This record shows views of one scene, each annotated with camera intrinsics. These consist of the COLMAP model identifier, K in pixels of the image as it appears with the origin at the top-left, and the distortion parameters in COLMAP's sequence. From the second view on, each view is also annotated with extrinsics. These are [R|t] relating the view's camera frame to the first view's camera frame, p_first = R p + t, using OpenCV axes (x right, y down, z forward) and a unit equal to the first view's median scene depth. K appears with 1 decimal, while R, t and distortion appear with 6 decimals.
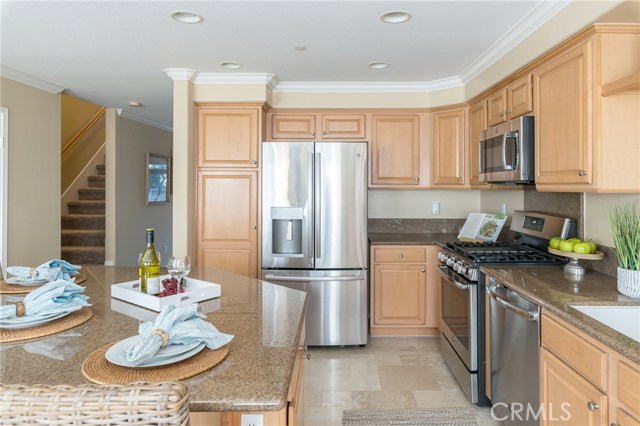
lens RADIAL K [[411.6, 0, 348.1], [0, 411.6, 182.1], [0, 0, 1]] dist [0.005063, -0.000828]
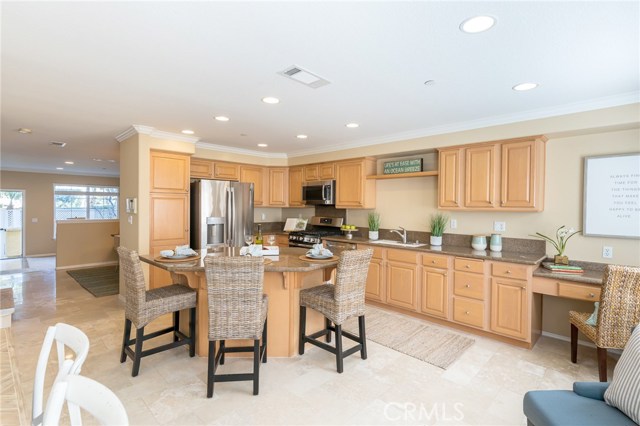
lens RADIAL K [[313.0, 0, 313.9], [0, 313.0, 206.7], [0, 0, 1]] dist [0.001618, -0.001854]
pose [[0.748964, -0.001107, 0.662609, -0.698802], [-0.011971, 0.999813, 0.015202, -0.011470], [-0.662502, -0.019318, 0.748811, -0.300349]]
